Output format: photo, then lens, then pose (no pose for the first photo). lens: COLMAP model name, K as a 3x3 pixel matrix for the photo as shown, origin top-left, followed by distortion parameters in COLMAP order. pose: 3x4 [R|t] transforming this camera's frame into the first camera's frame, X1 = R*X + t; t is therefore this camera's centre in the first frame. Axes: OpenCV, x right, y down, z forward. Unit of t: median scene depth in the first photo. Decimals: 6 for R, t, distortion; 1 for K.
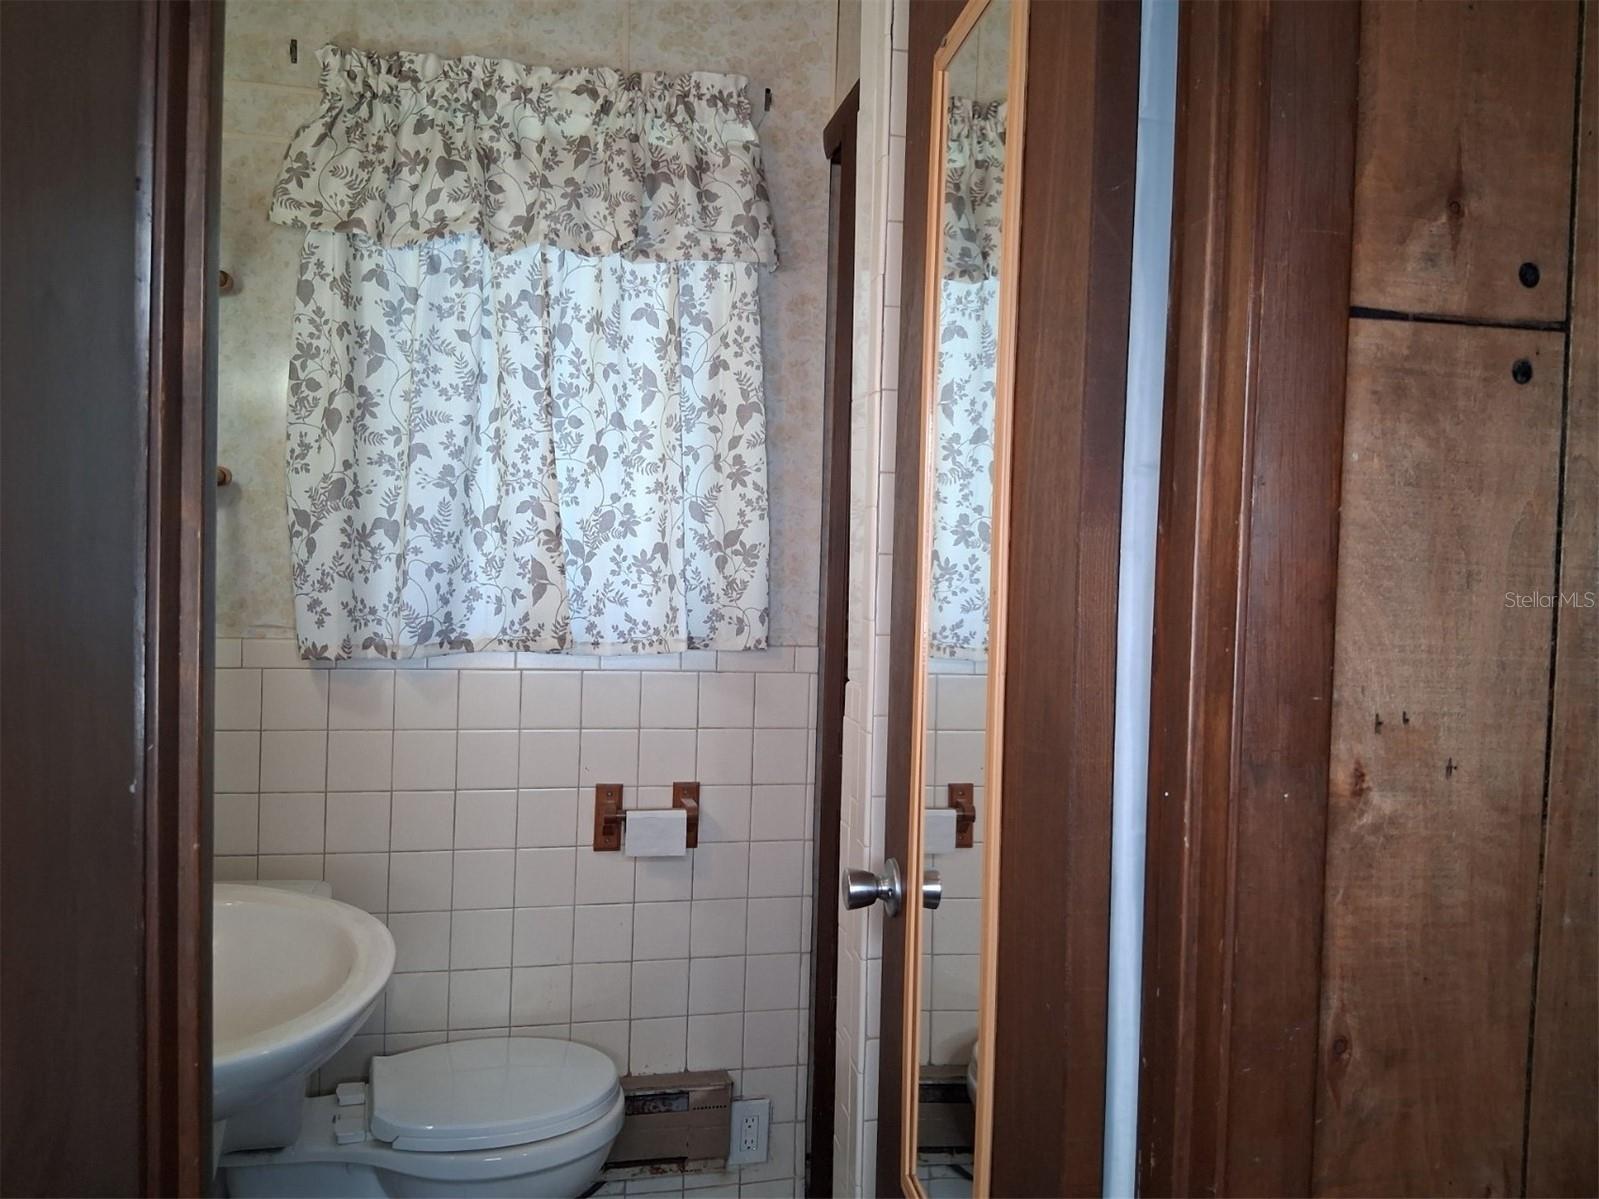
lens RADIAL K [[1219.4, 0, 799.5], [0, 1219.4, 599.5], [0, 0, 1]] dist [0.127123, -0.236288]
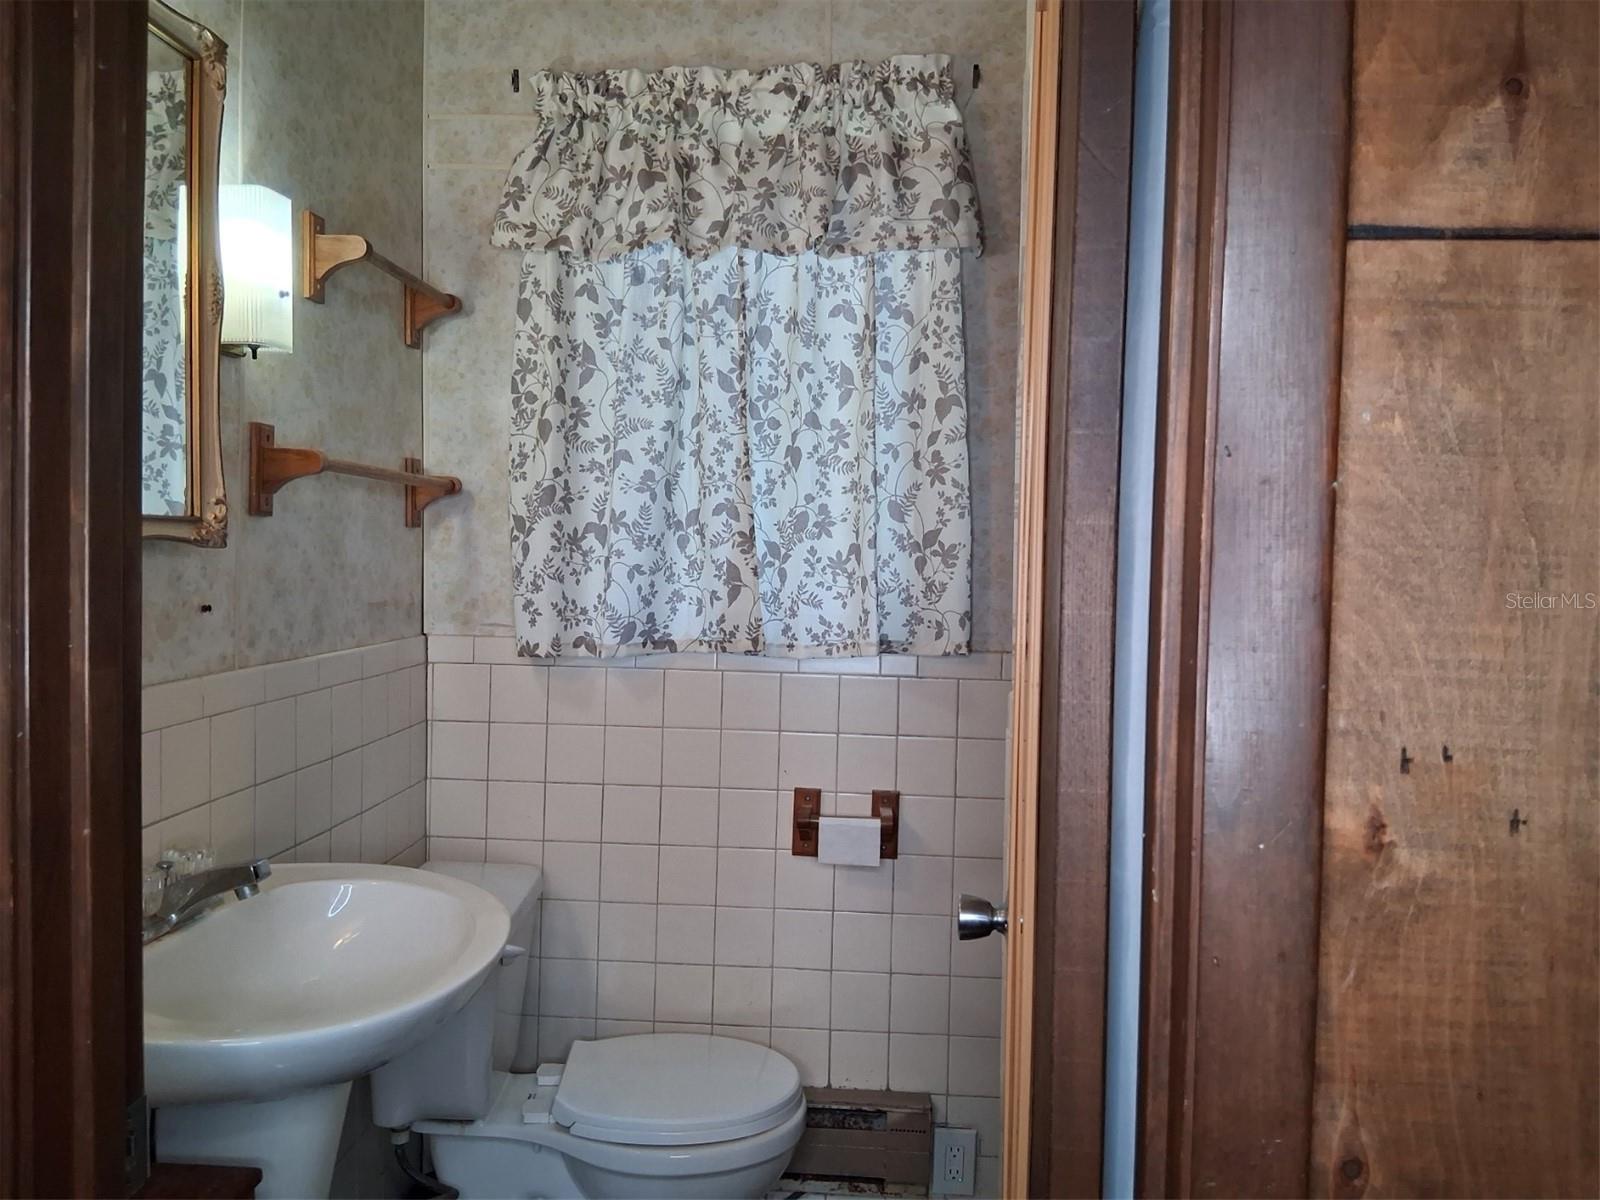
lens RADIAL K [[1217.5, 0, 800.0], [0, 1217.5, 600.0], [0, 0, 1]] dist [0.121966, -0.195137]
pose [[0.959771, 0.004381, -0.280748, 0.121509], [-0.005367, 0.999982, -0.002743, 0.001487], [0.280731, 0.004140, 0.959777, 0.055886]]
